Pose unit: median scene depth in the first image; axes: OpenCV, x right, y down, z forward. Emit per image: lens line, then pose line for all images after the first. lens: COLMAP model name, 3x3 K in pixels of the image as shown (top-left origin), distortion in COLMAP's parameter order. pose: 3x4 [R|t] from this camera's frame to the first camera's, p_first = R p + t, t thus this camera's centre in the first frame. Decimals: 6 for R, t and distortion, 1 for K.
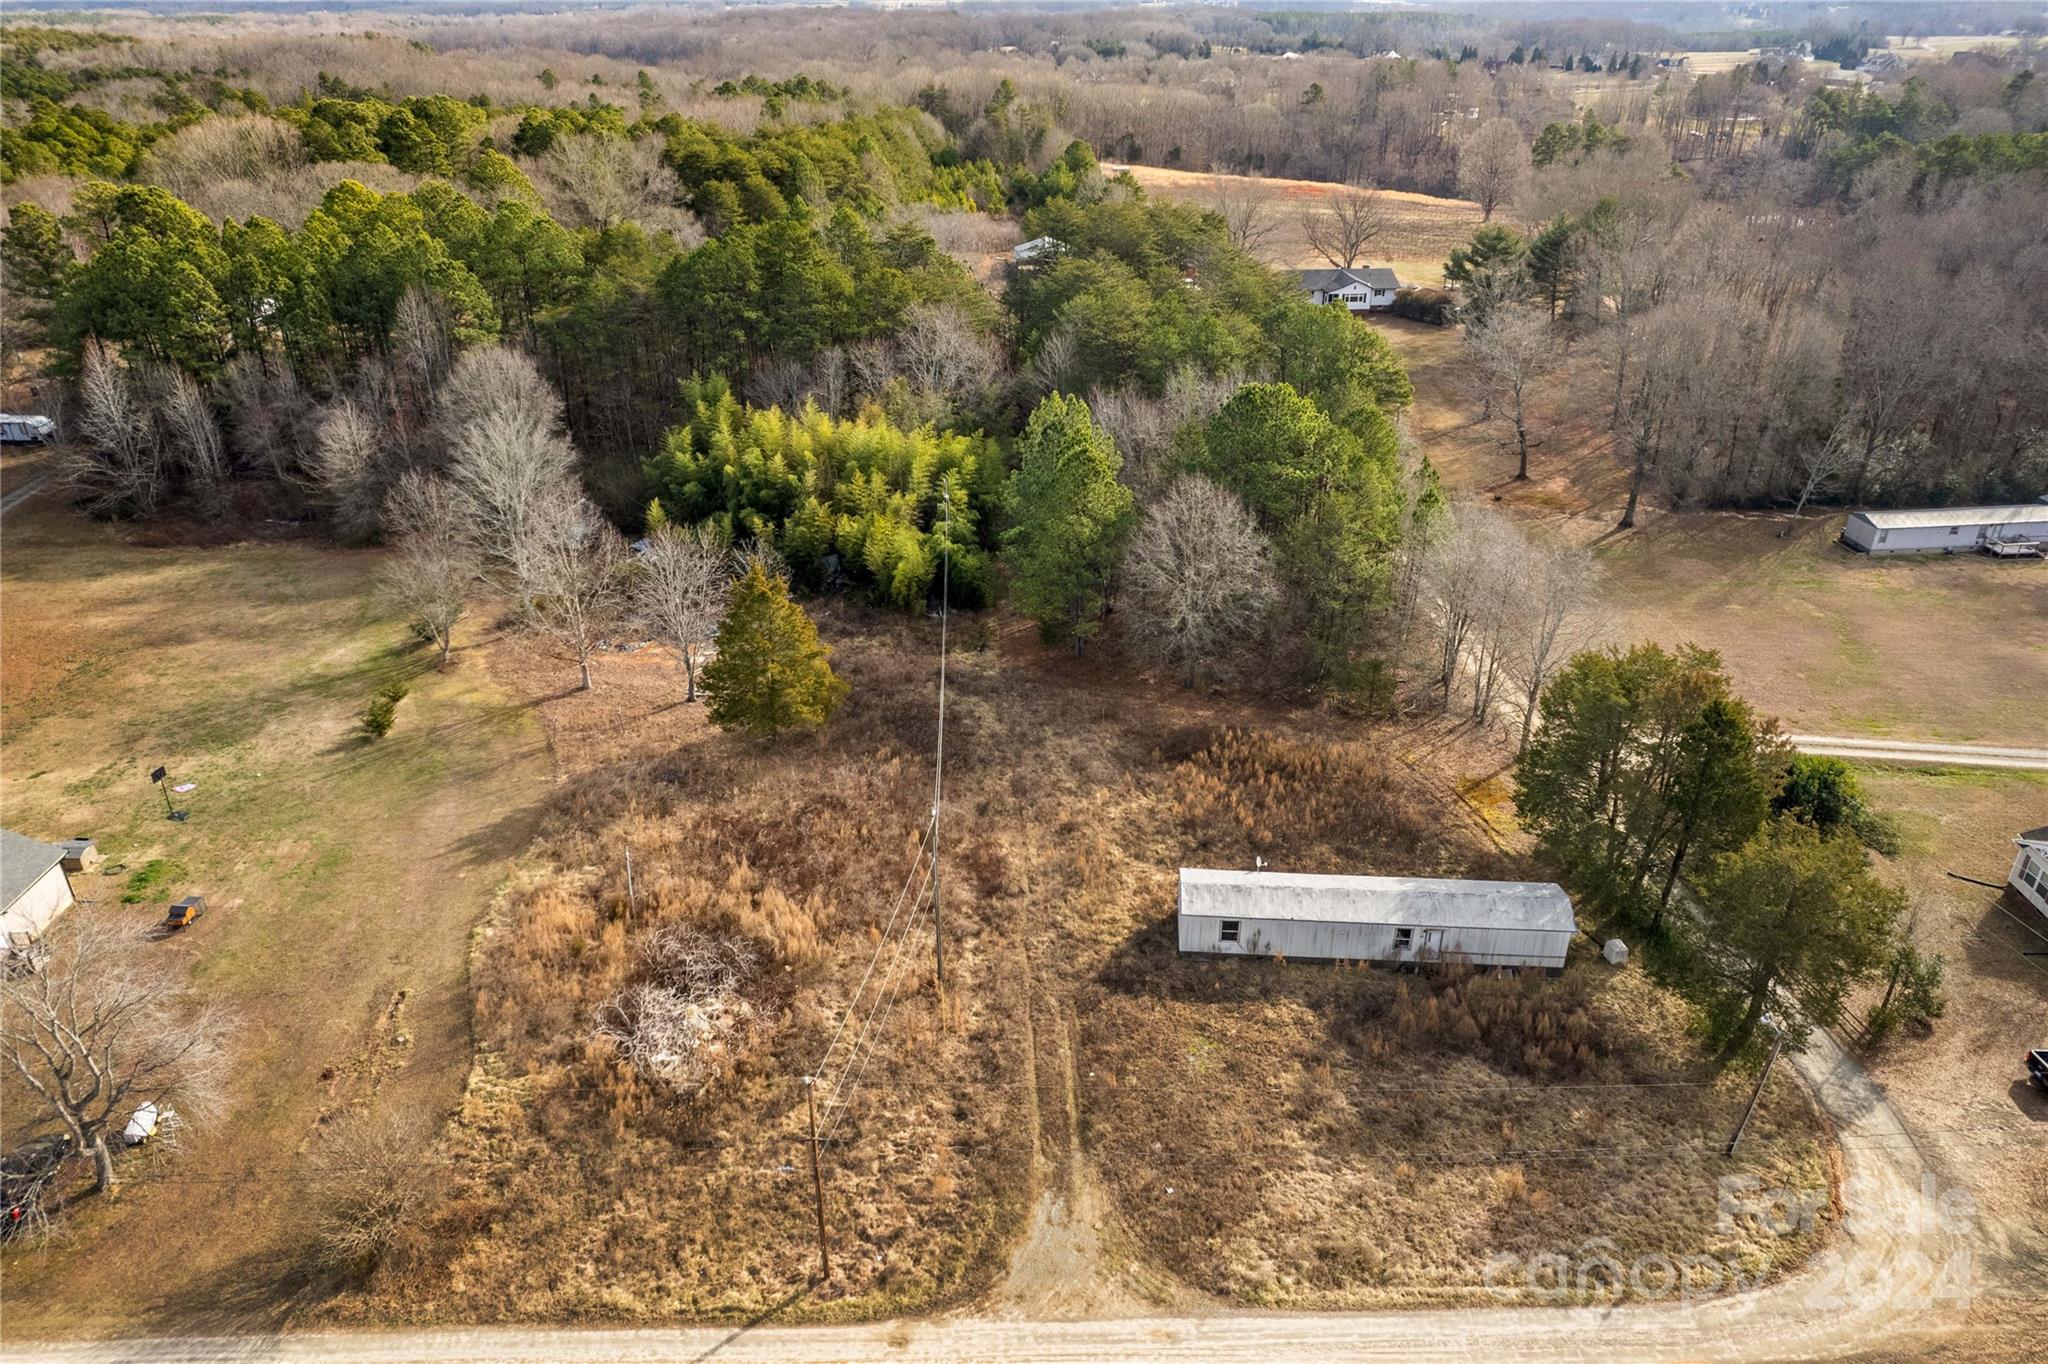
lens RADIAL K [[1360.8, 0, 1036.3], [0, 1360.8, 655.4], [0, 0, 1]] dist [-0.072871, 0.064805]
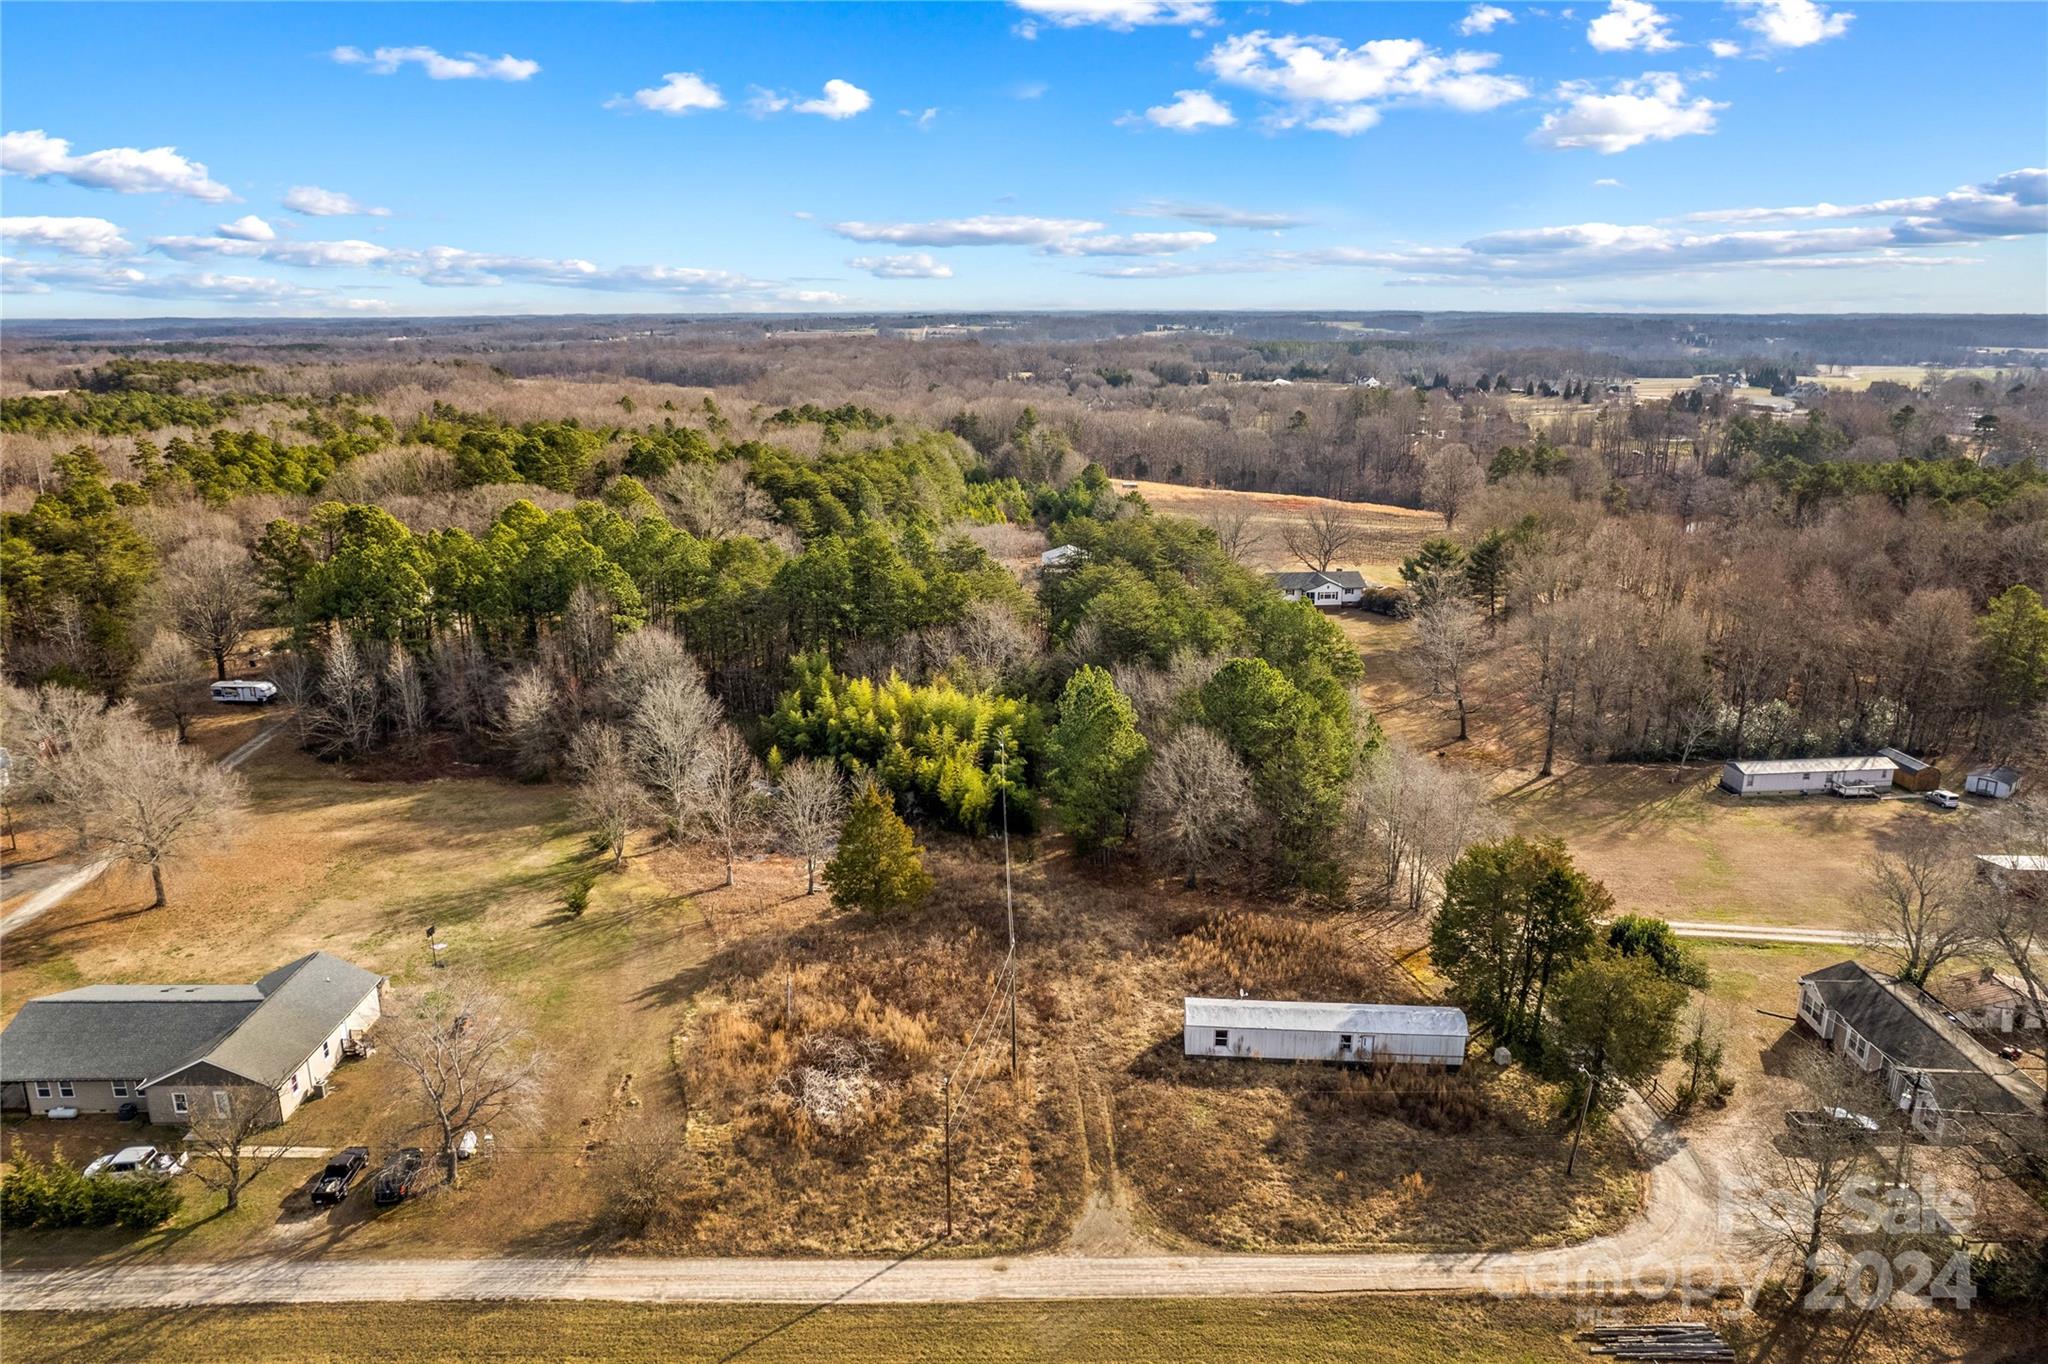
lens RADIAL K [[1335.4, 0, 1036.7], [0, 1335.4, 678.8], [0, 0, 1]] dist [-0.074712, 0.061116]
pose [[0.999965, 0.003560, -0.007553, -0.028729], [-0.004957, 0.981027, -0.193807, 0.081121], [0.006719, 0.193838, 0.981011, -0.311781]]
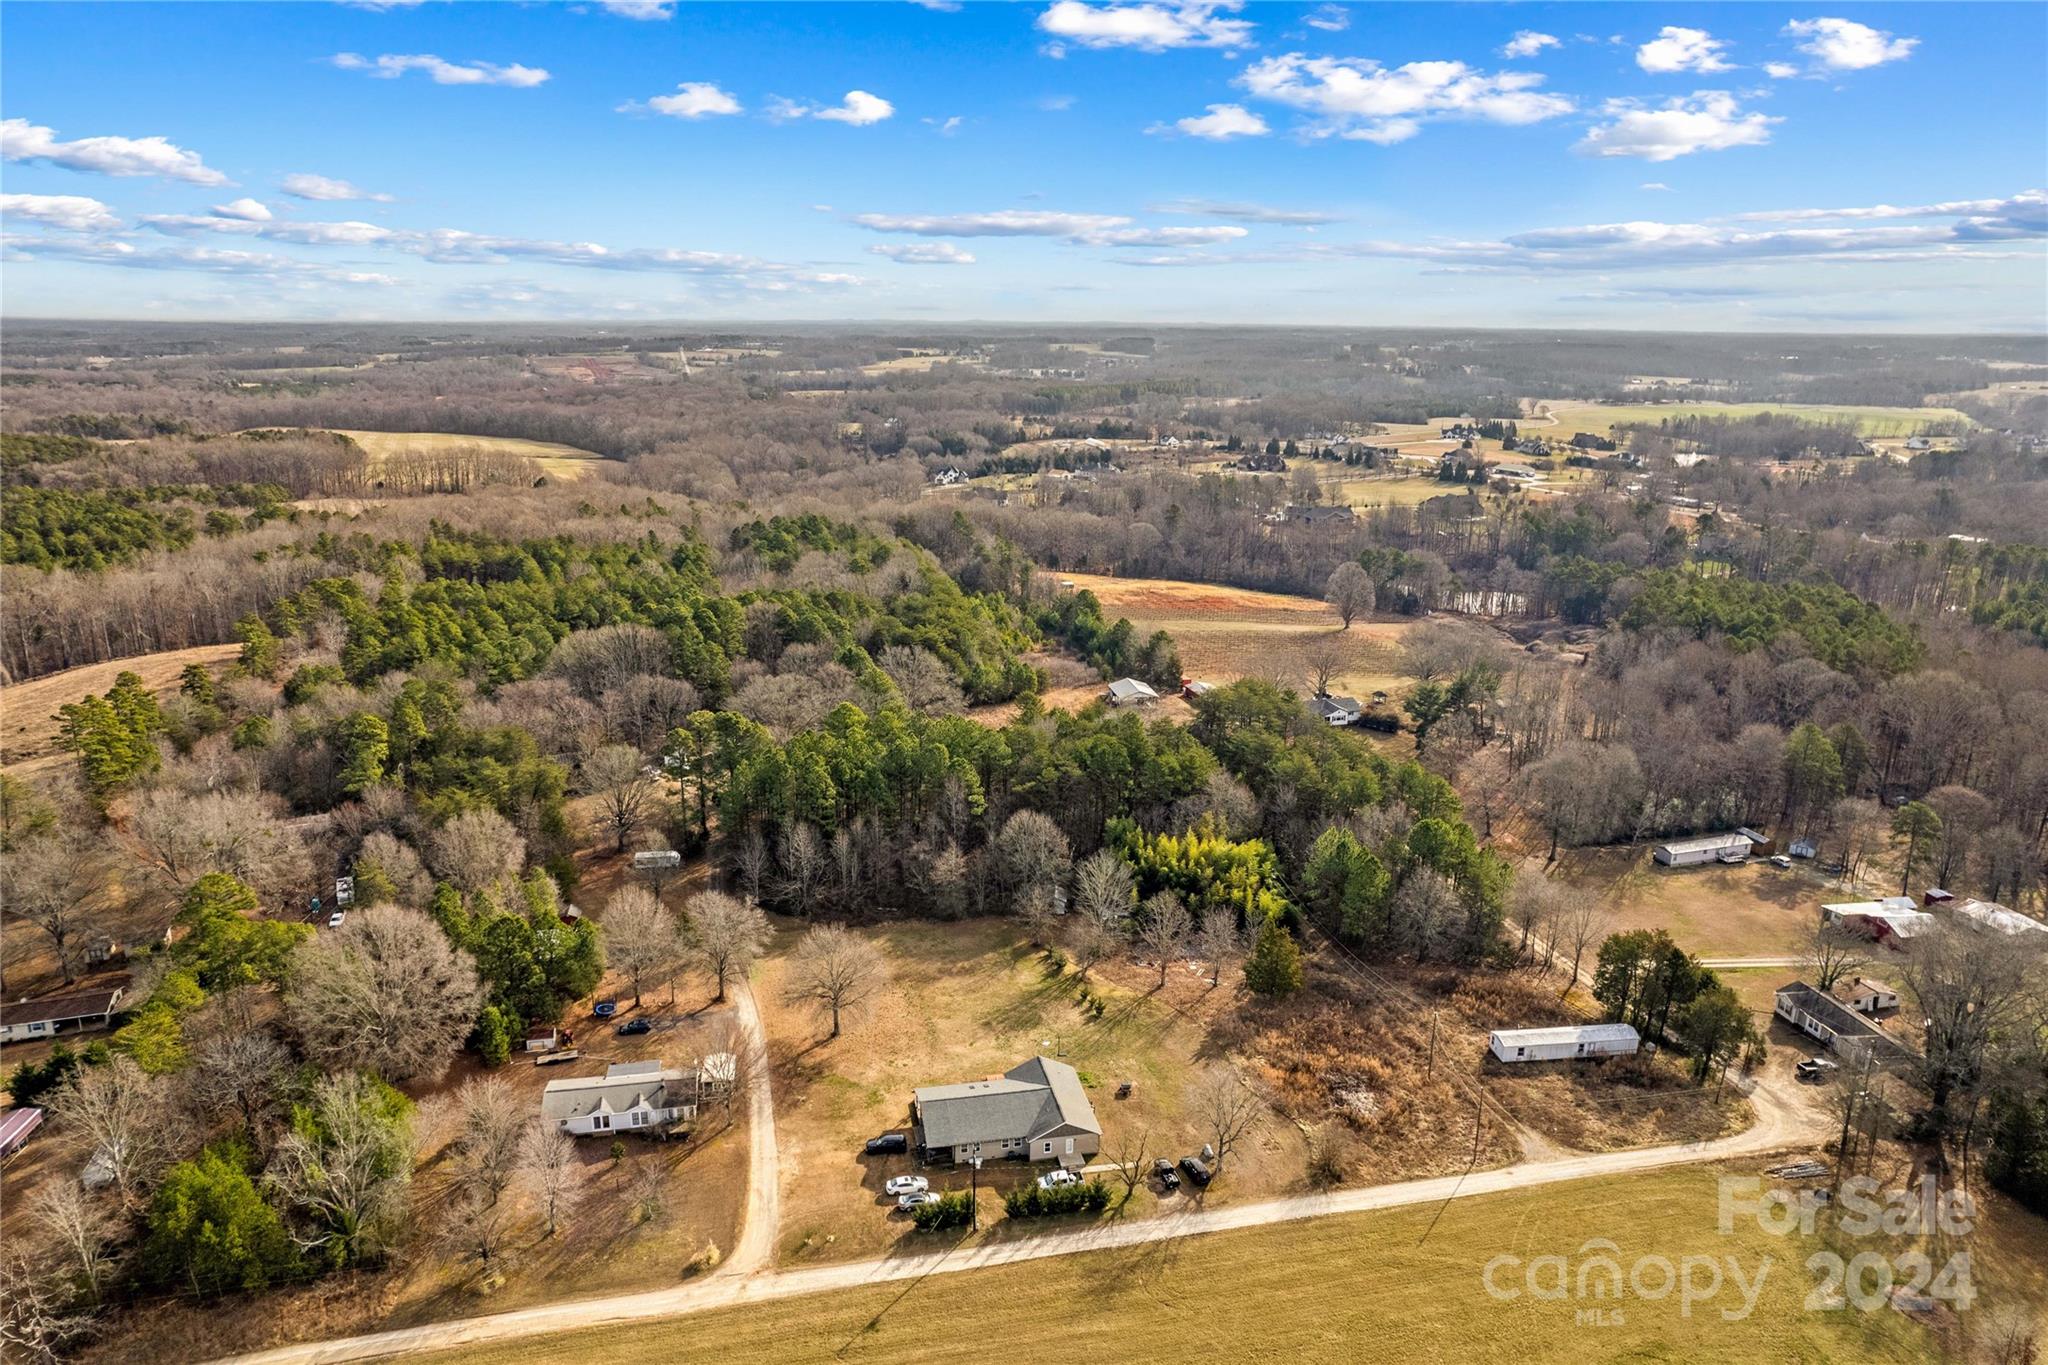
lens RADIAL K [[1296.8, 0, 1020.6], [0, 1296.8, 695.4], [0, 0, 1]] dist [-0.056219, 0.059976]
pose [[0.983914, -0.042759, 0.173450, -0.943805], [0.073635, 0.981687, -0.175696, -0.087116], [-0.162761, 0.185642, 0.969044, -1.087699]]
